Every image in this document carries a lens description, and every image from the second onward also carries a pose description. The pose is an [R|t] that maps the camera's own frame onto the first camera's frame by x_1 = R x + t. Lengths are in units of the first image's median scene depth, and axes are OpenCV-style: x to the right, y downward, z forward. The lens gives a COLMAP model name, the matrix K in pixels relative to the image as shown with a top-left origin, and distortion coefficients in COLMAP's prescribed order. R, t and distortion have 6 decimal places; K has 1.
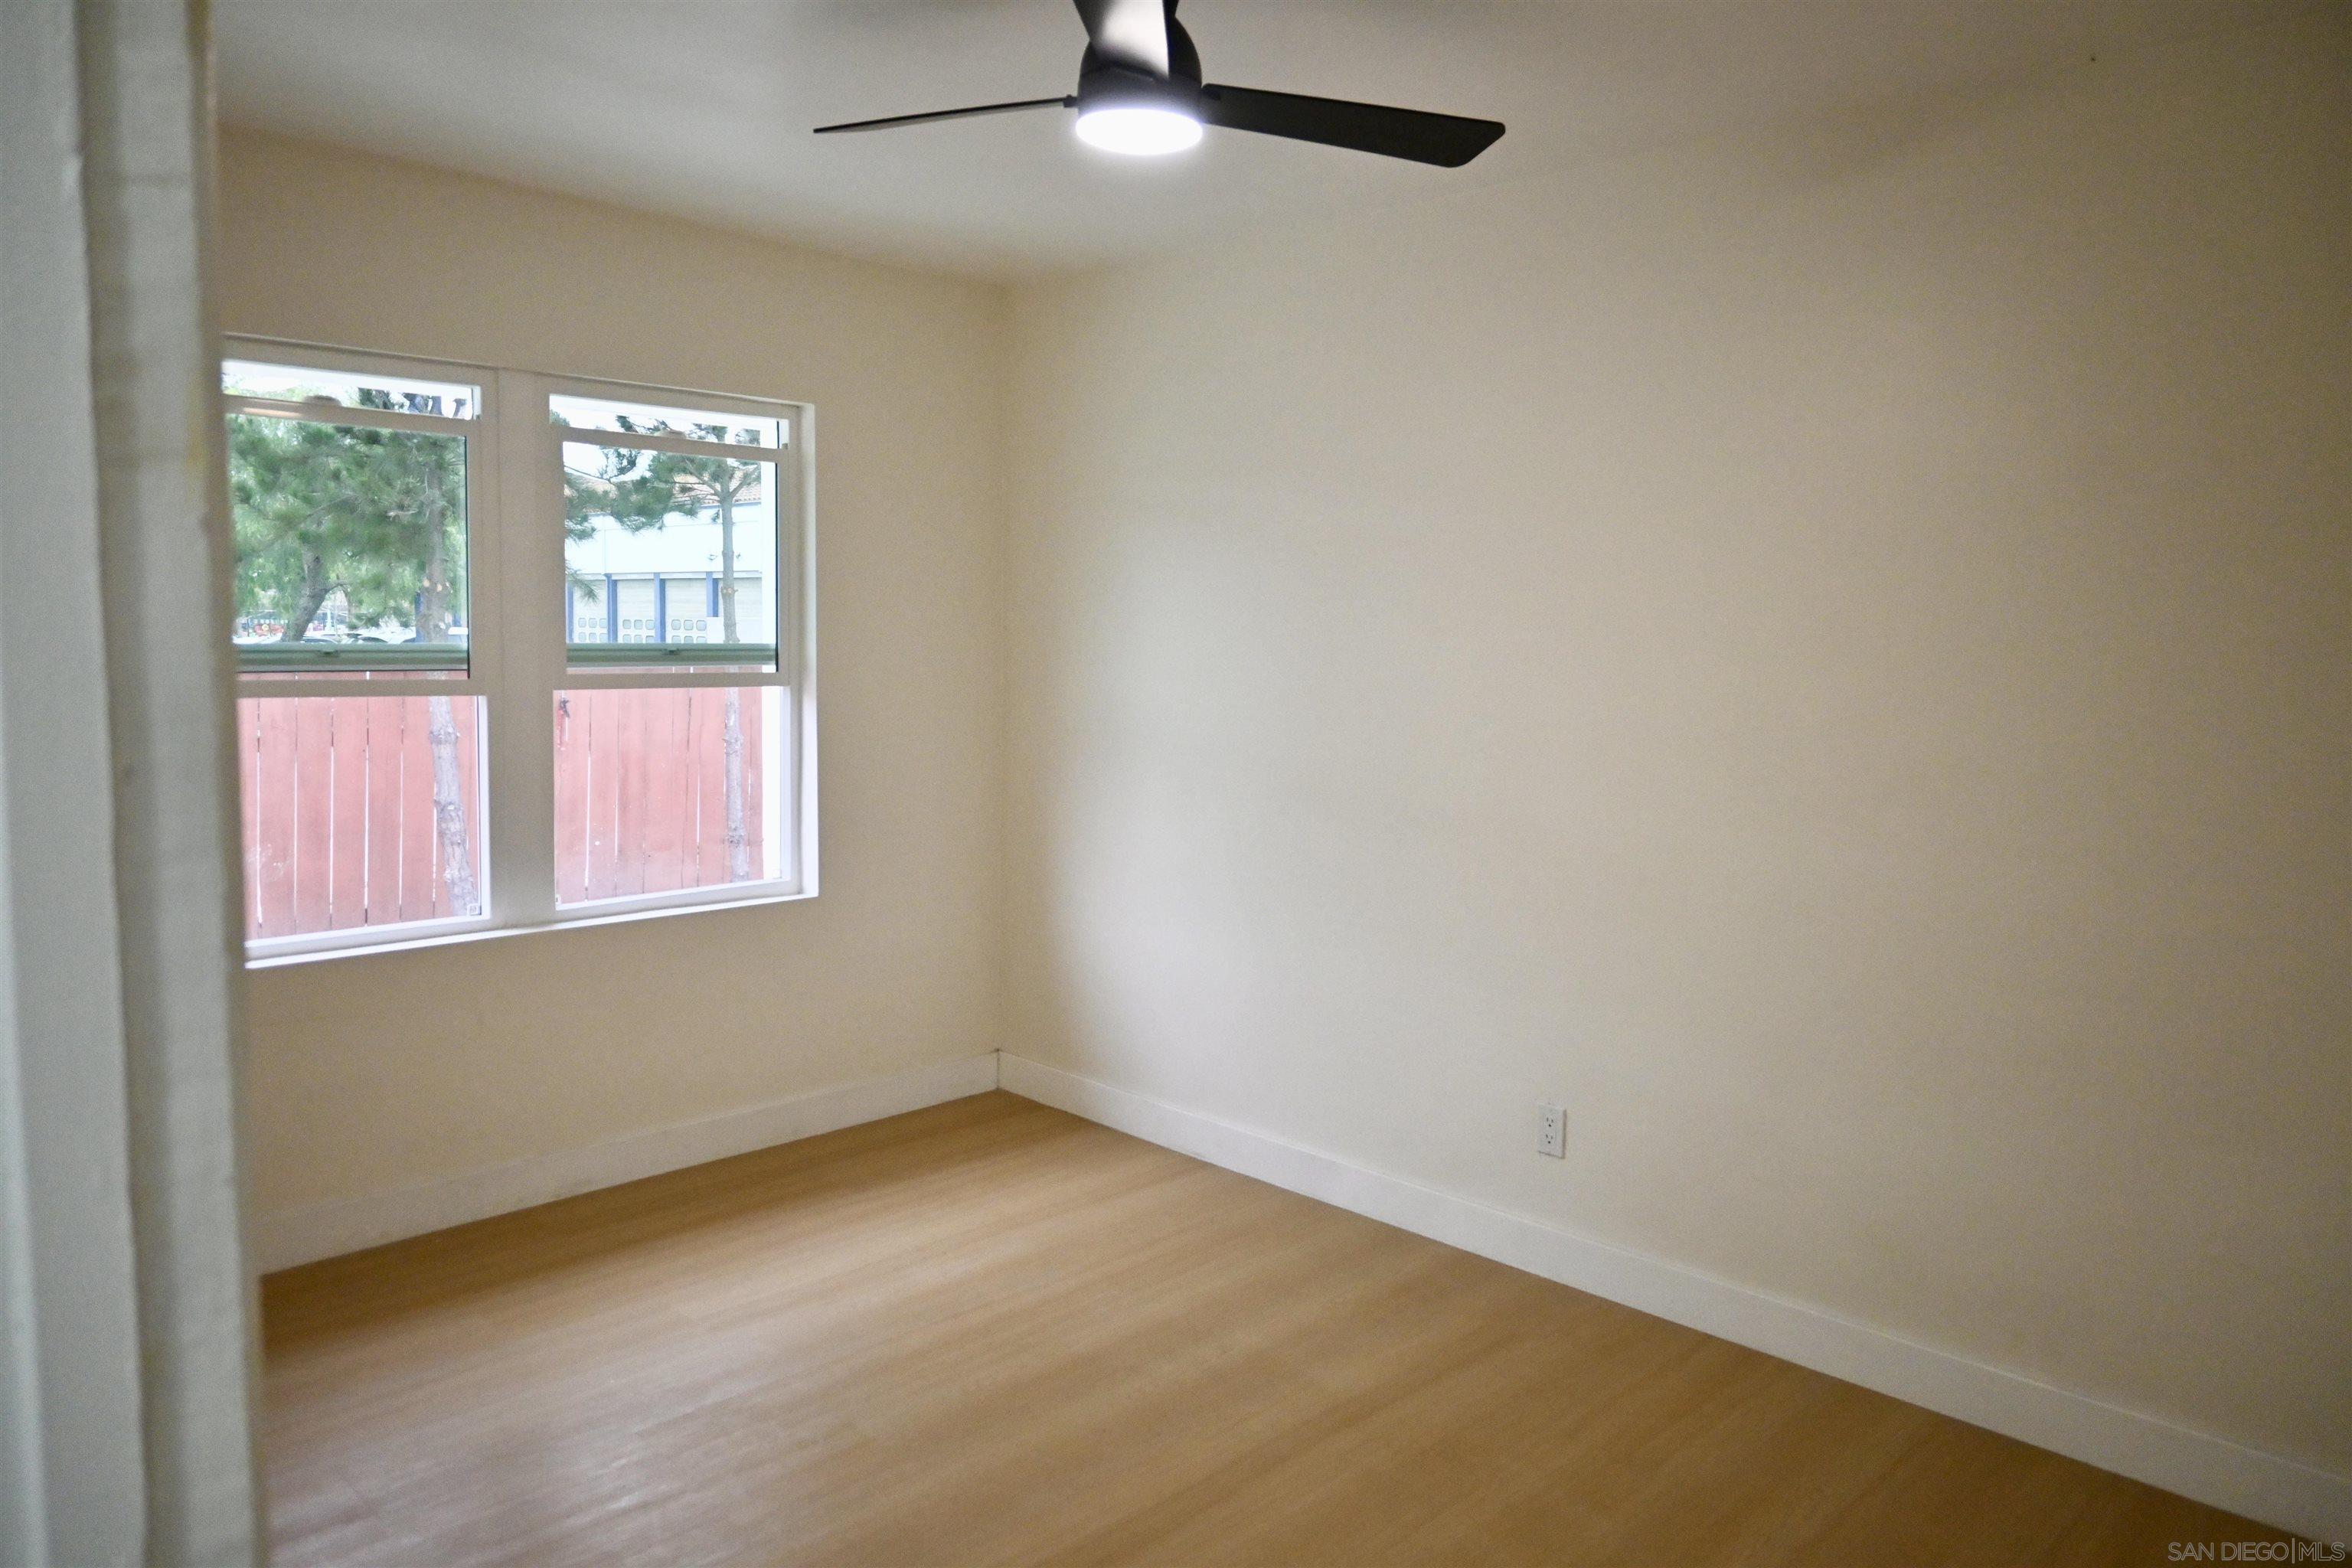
lens RADIAL K [[1629.2, 0, 1182.7], [0, 1629.2, 774.8], [0, 0, 1]] dist [0.003949, -0.002198]
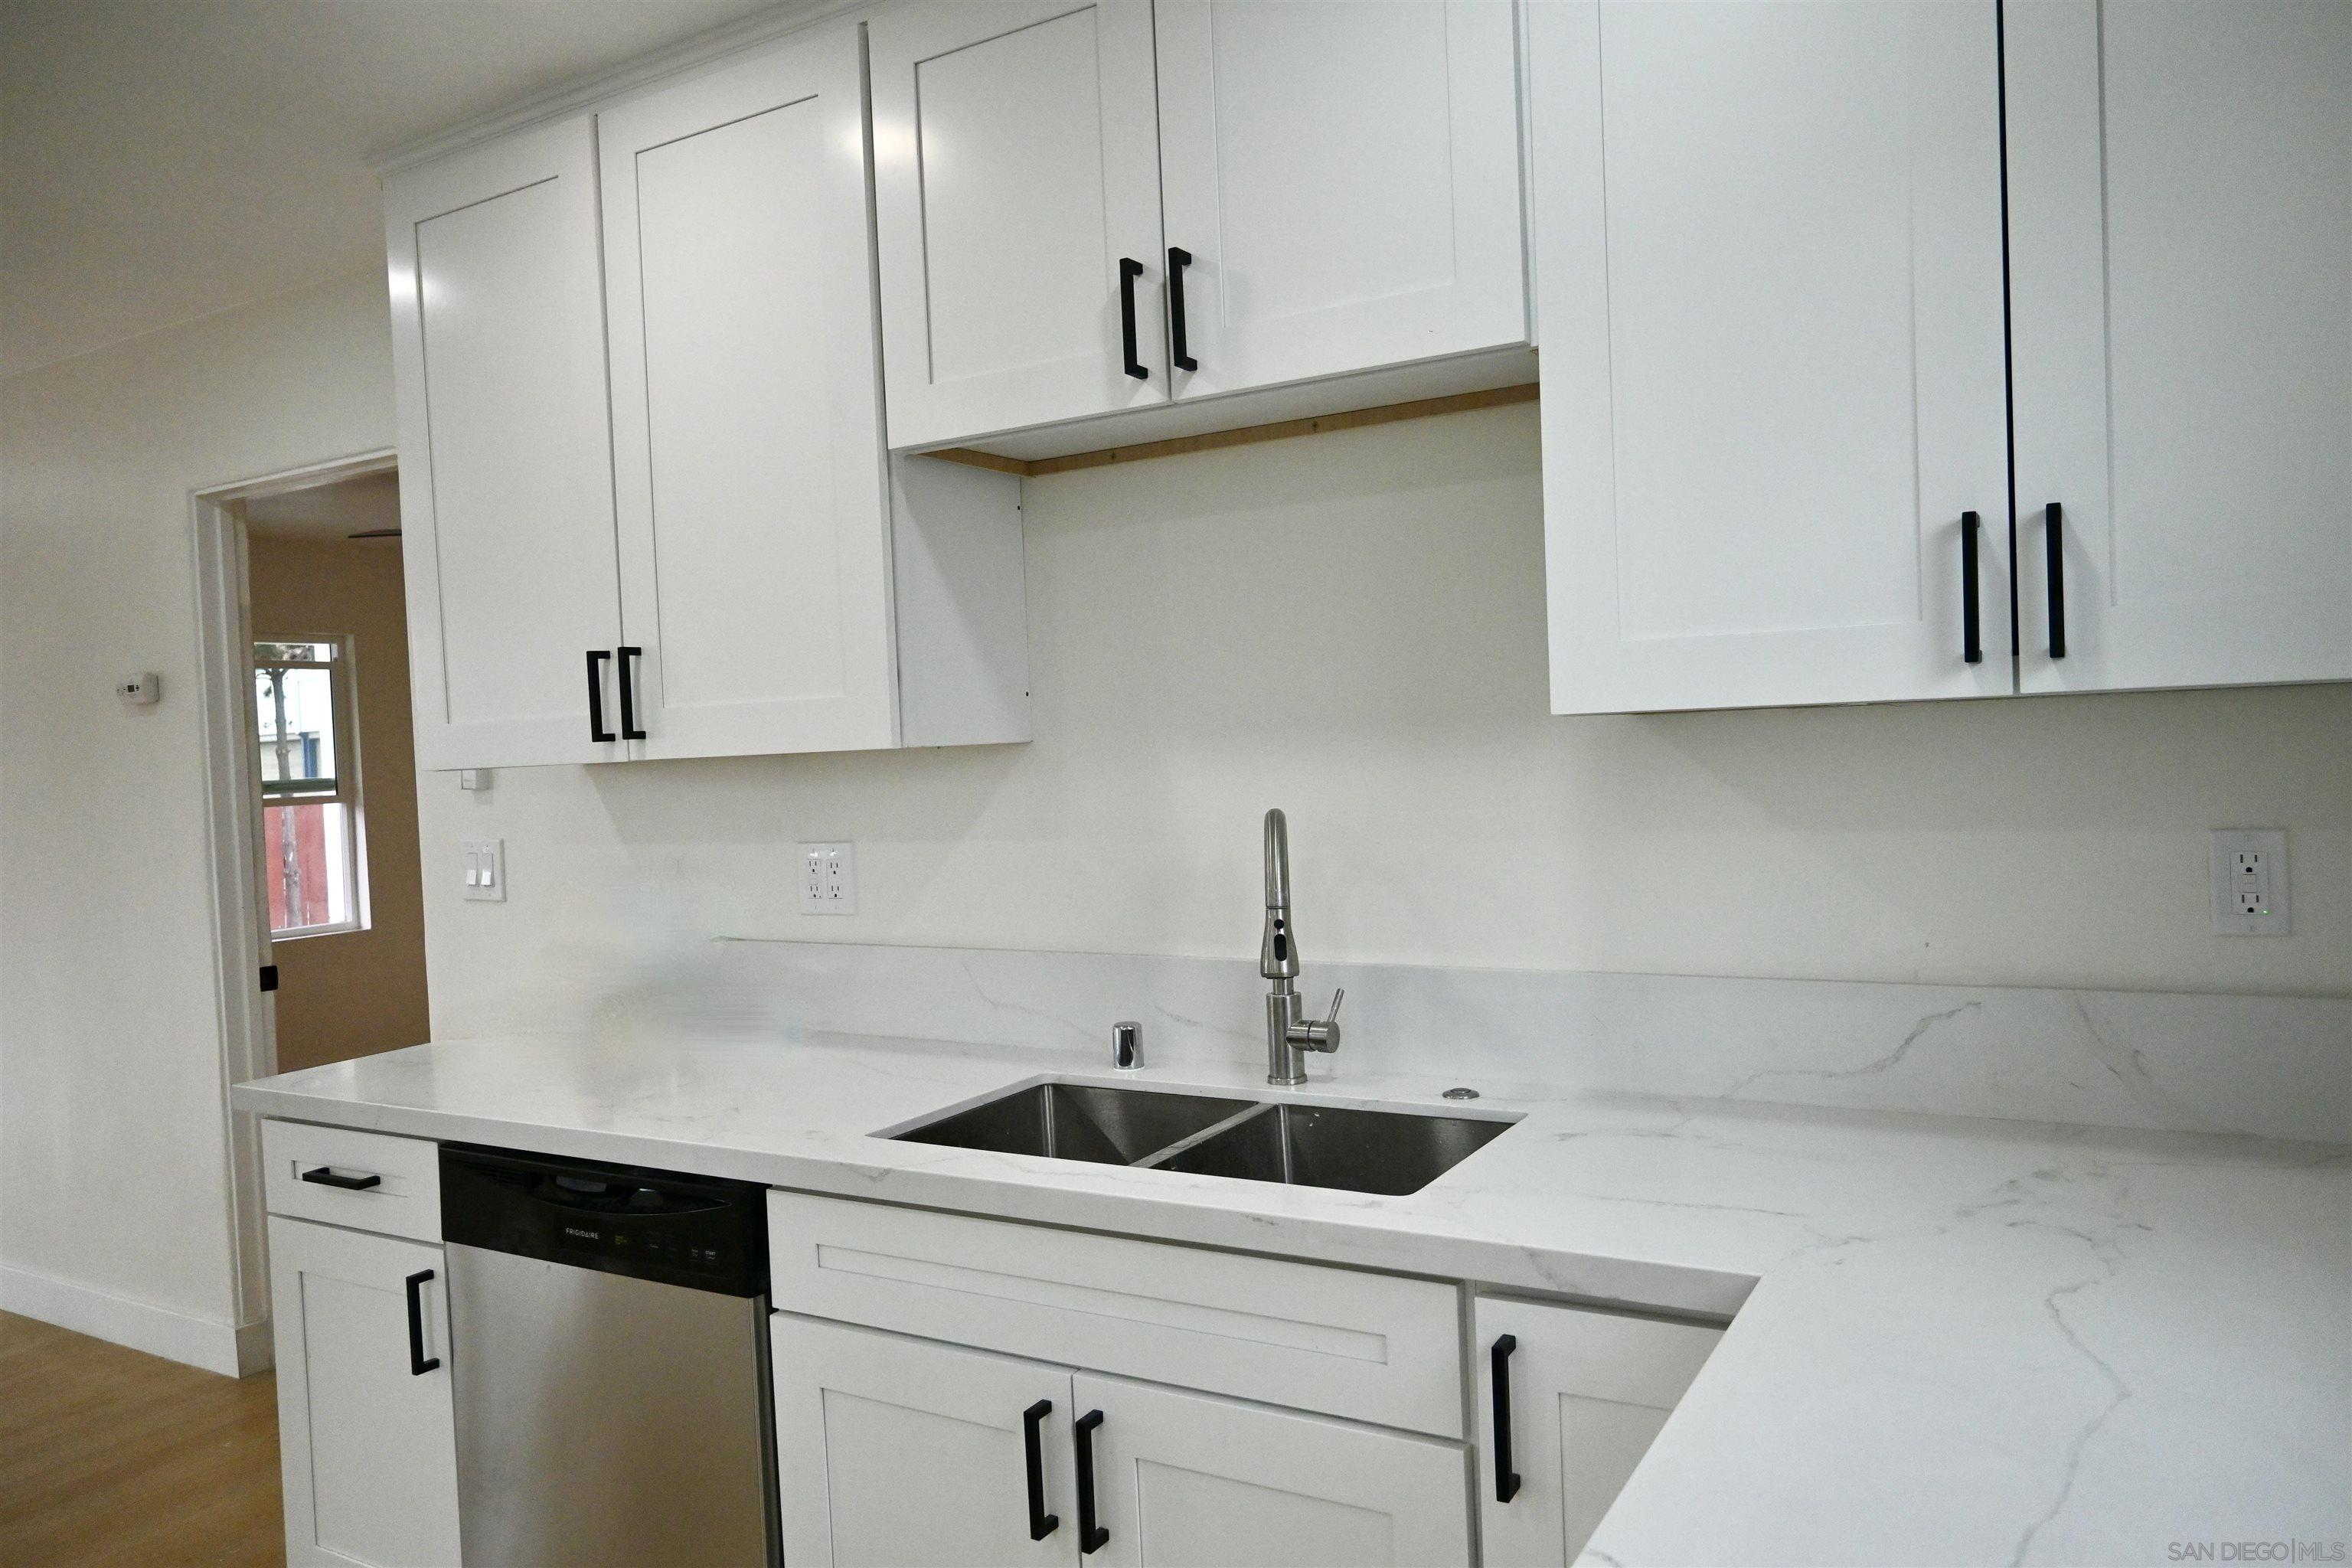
lens RADIAL K [[1629.2, 0, 1182.7], [0, 1629.2, 774.8], [0, 0, 1]] dist [0.003949, -0.002198]
pose [[0.967893, -0.066500, 0.242407, 0.182058], [0.084651, 0.994273, -0.065239, 0.097518], [-0.236680, 0.083664, 0.967979, -0.807543]]
